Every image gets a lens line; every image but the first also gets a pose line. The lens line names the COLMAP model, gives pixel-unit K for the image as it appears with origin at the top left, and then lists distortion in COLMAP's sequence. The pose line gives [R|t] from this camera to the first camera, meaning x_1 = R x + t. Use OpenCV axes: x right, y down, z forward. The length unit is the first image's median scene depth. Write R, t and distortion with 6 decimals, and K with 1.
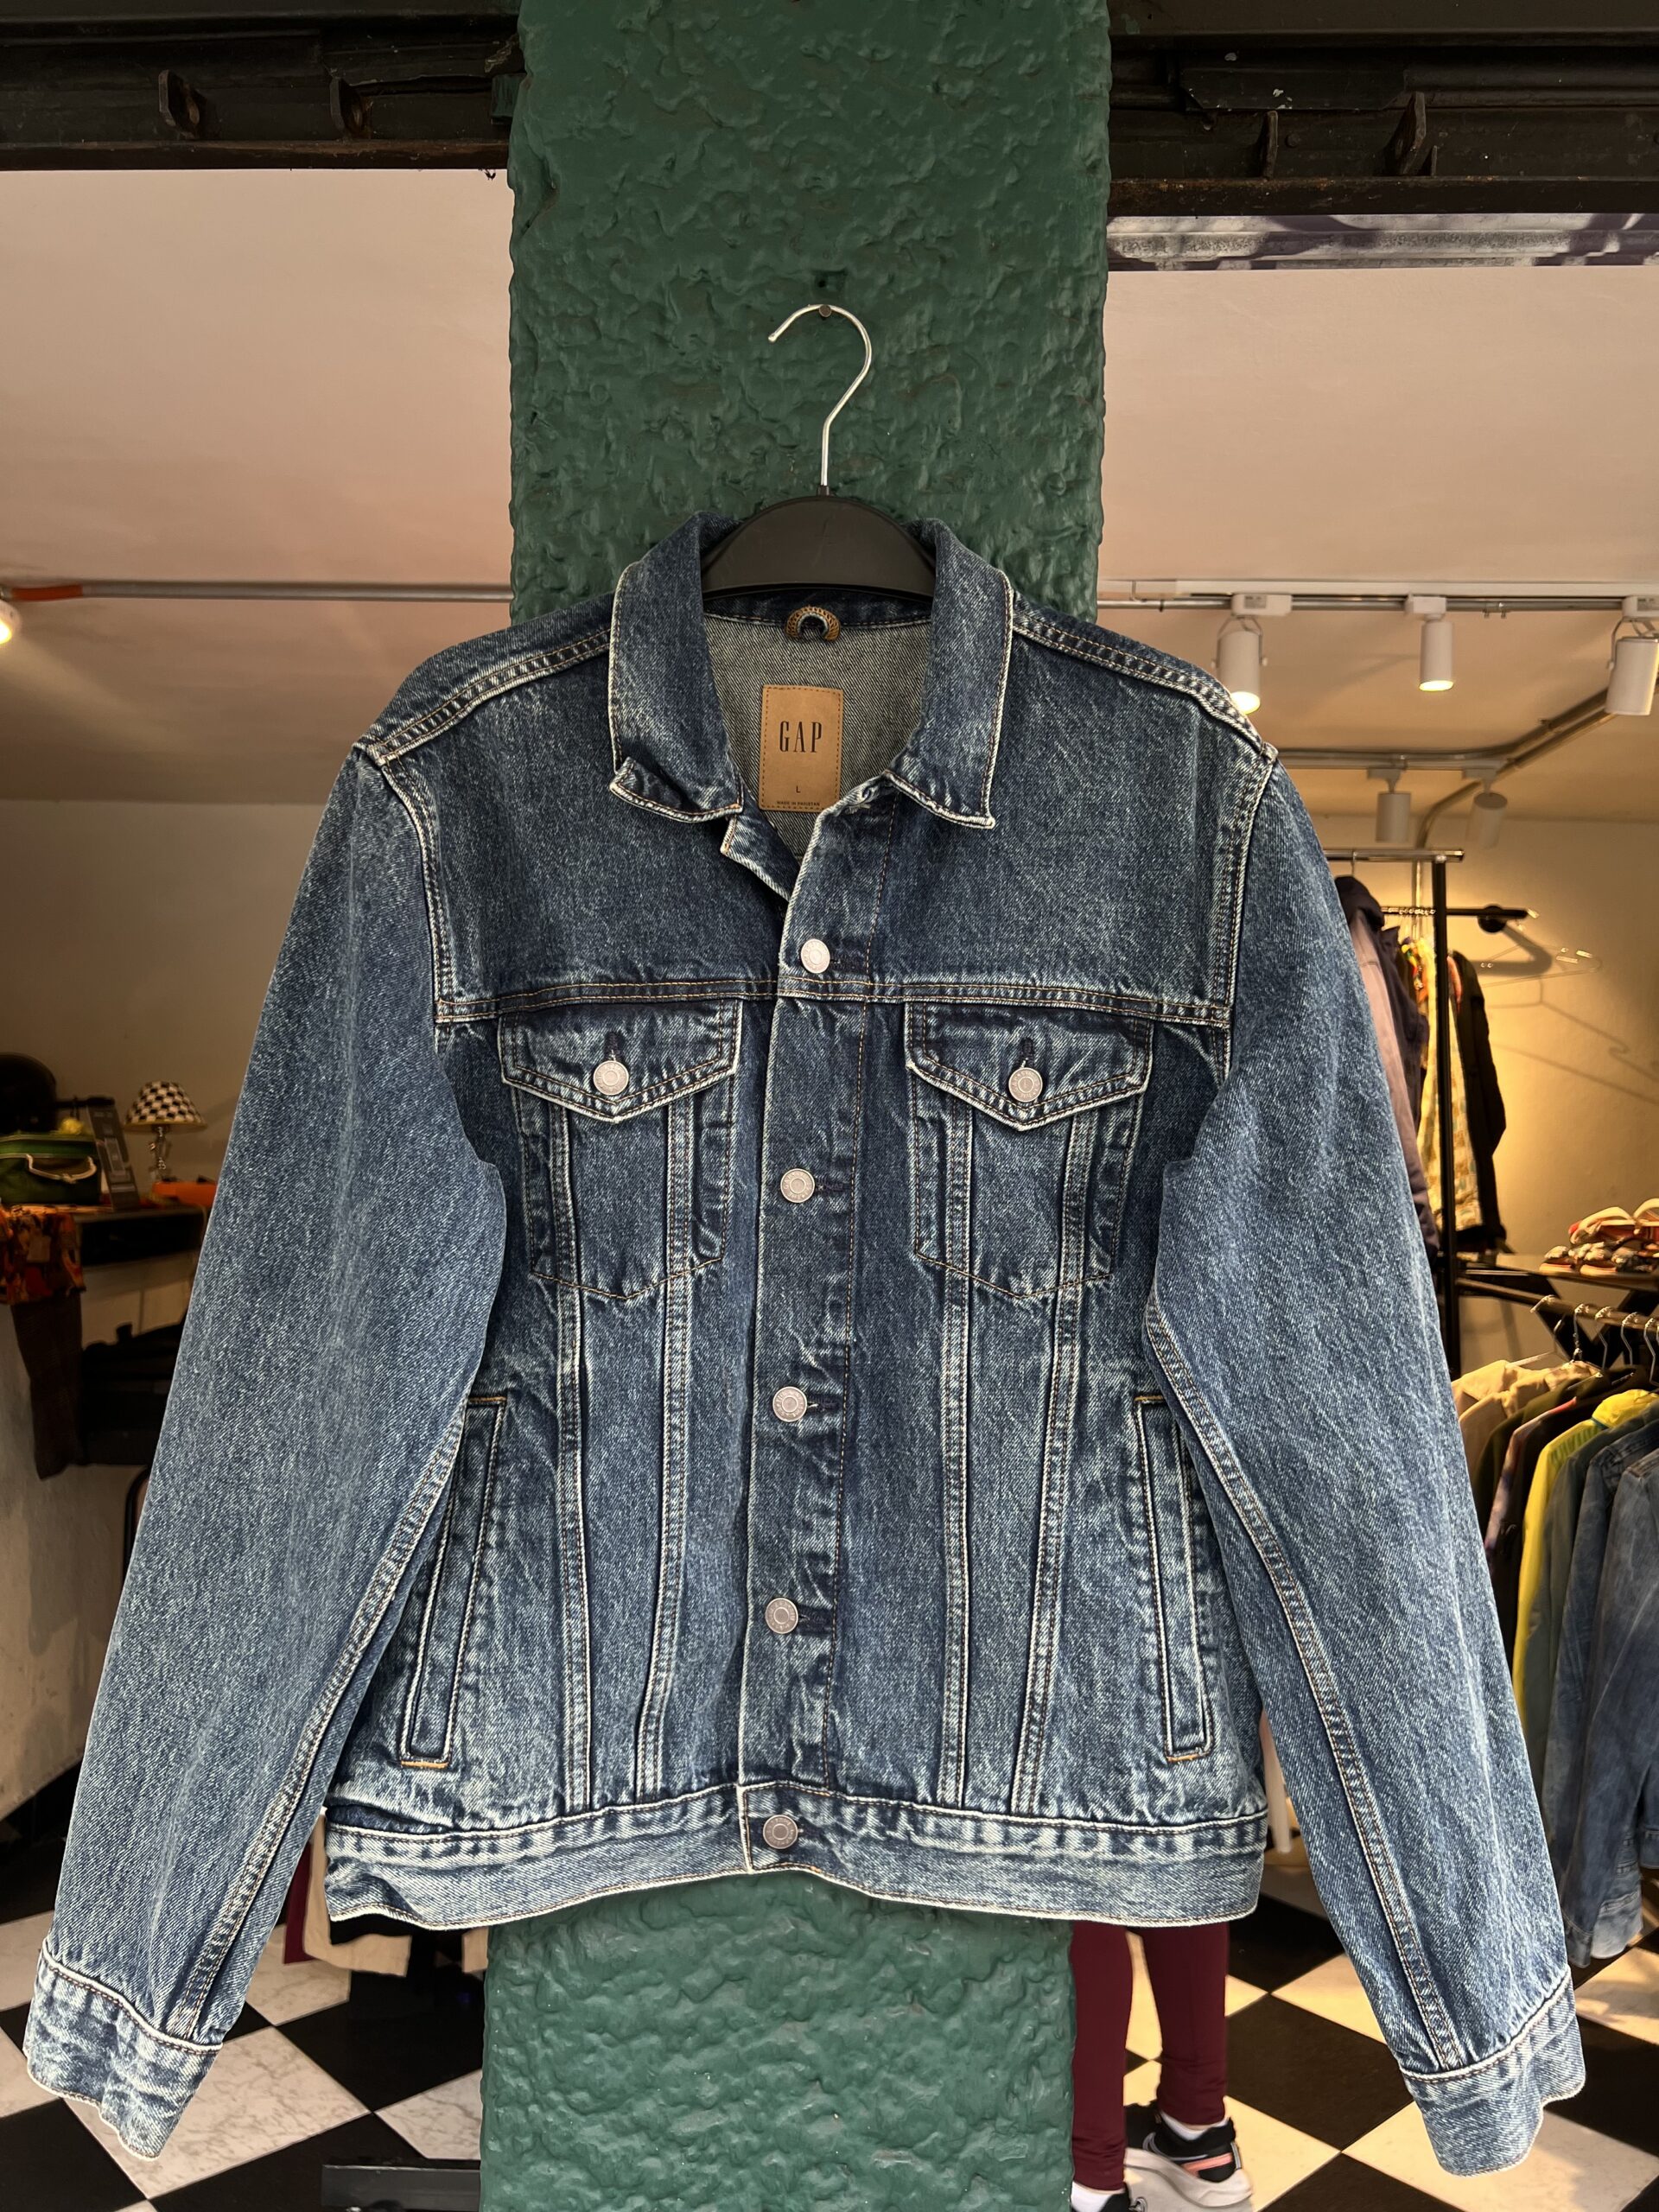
lens RADIAL K [[1679.4, 0, 827.3], [0, 1679.4, 1118.0], [0, 0, 1]] dist [0.030637, -0.023989]
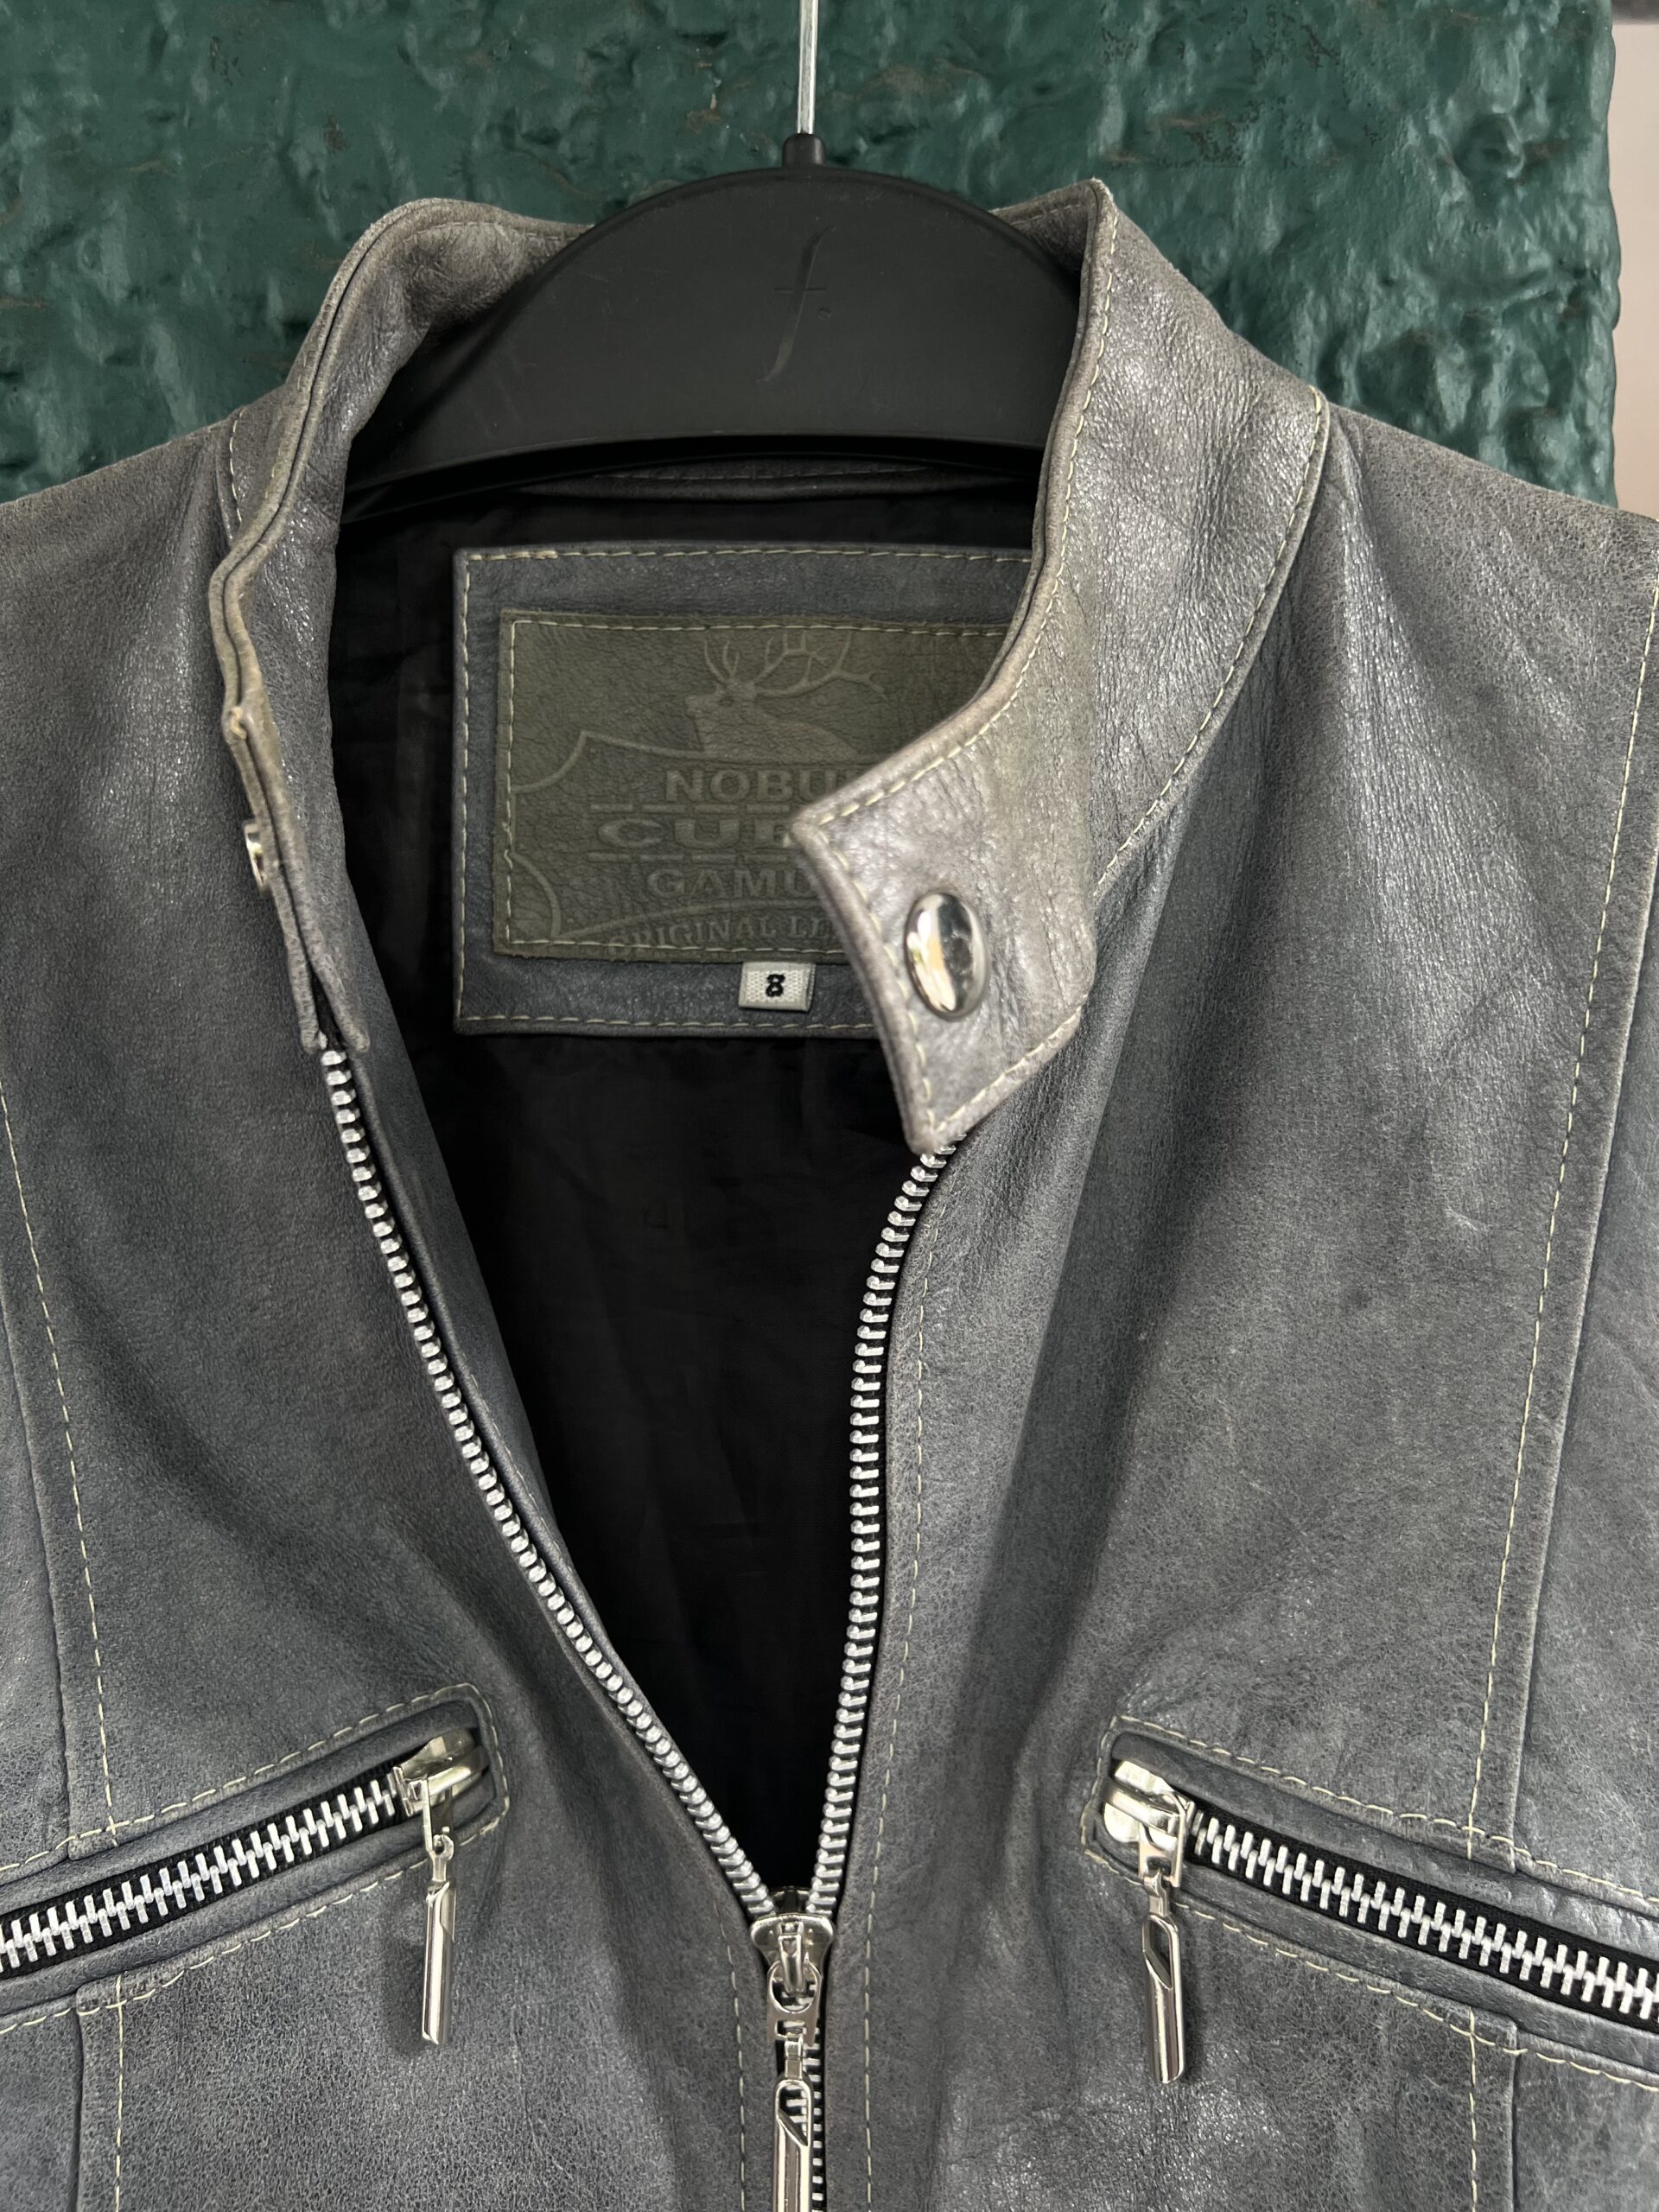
lens RADIAL K [[1613.5, 0, 829.5], [0, 1613.5, 1106.0], [0, 0, 1]] dist [0.083359, -0.101461]
pose [[0.998912, -0.021159, 0.041562, -0.015449], [0.022495, 0.999237, -0.031936, -0.172479], [-0.040855, 0.032836, 0.998625, 0.667794]]
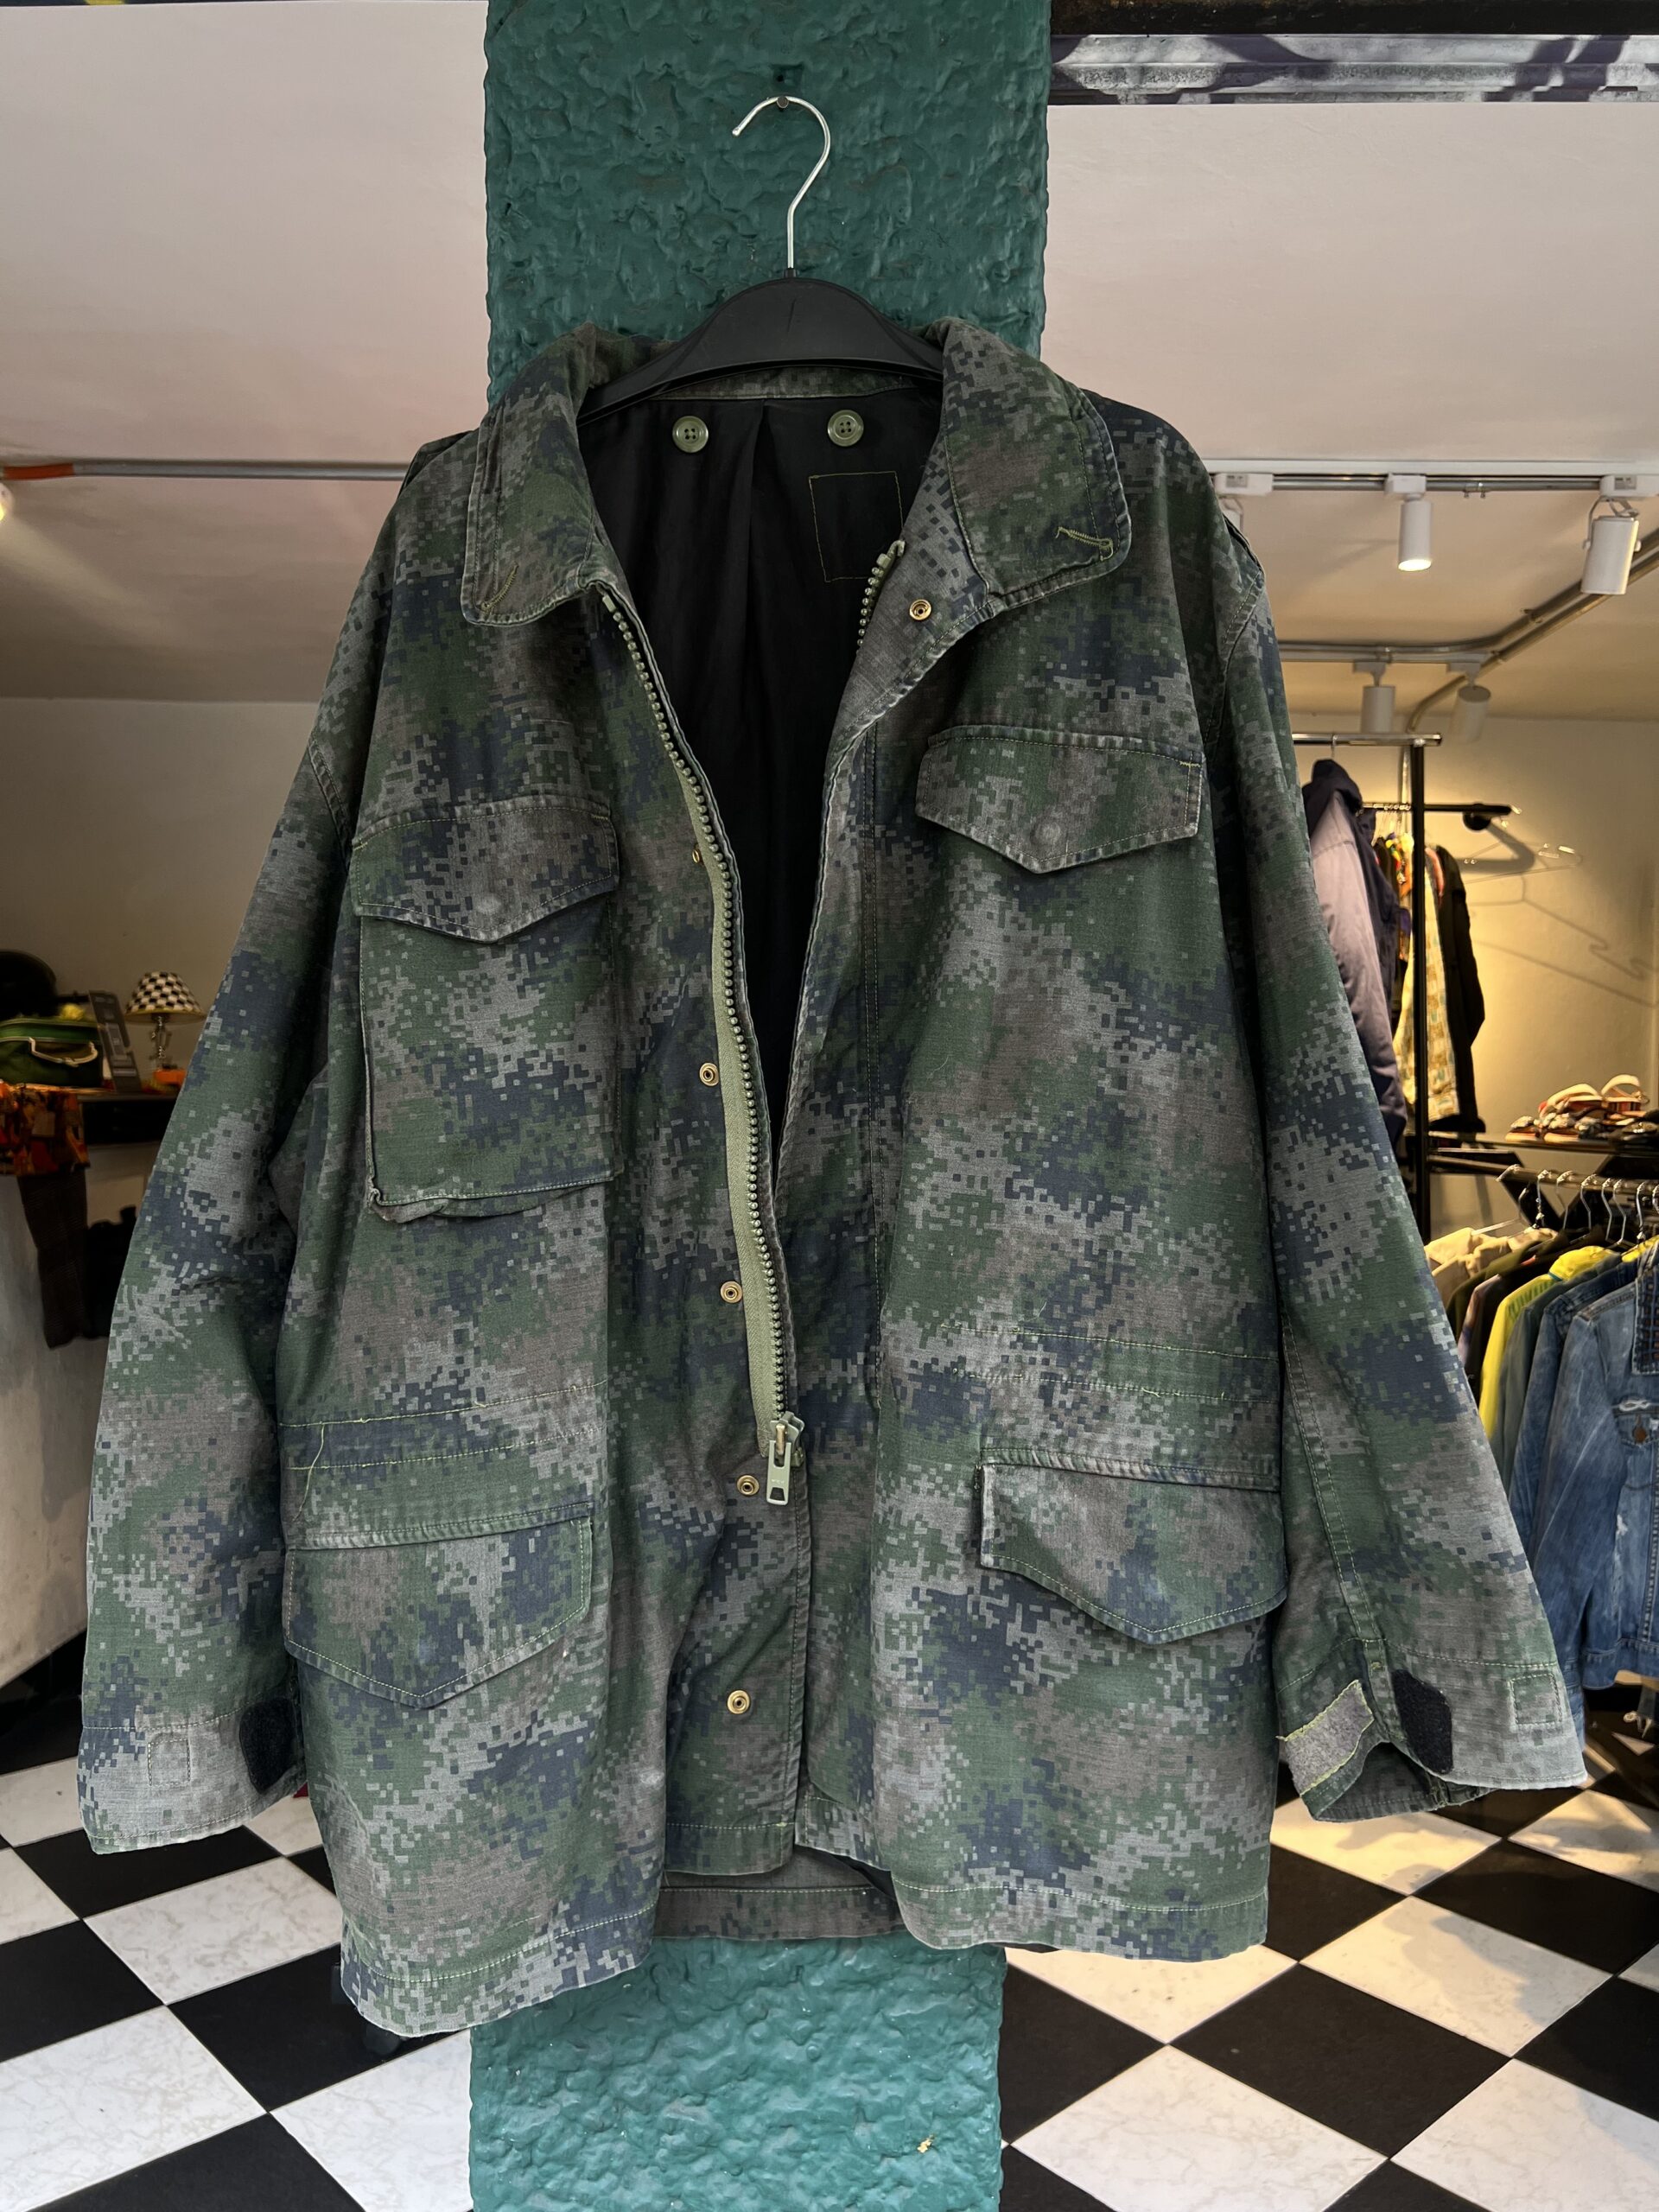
lens RADIAL K [[1677.7, 0, 832.8], [0, 1677.7, 1116.8], [0, 0, 1]] dist [0.040617, -0.040863]
pose [[0.999993, -0.000282, 0.003755, 0.025089], [0.000129, 0.999173, 0.040670, 0.109094], [-0.003764, -0.040669, 0.999166, -0.081669]]
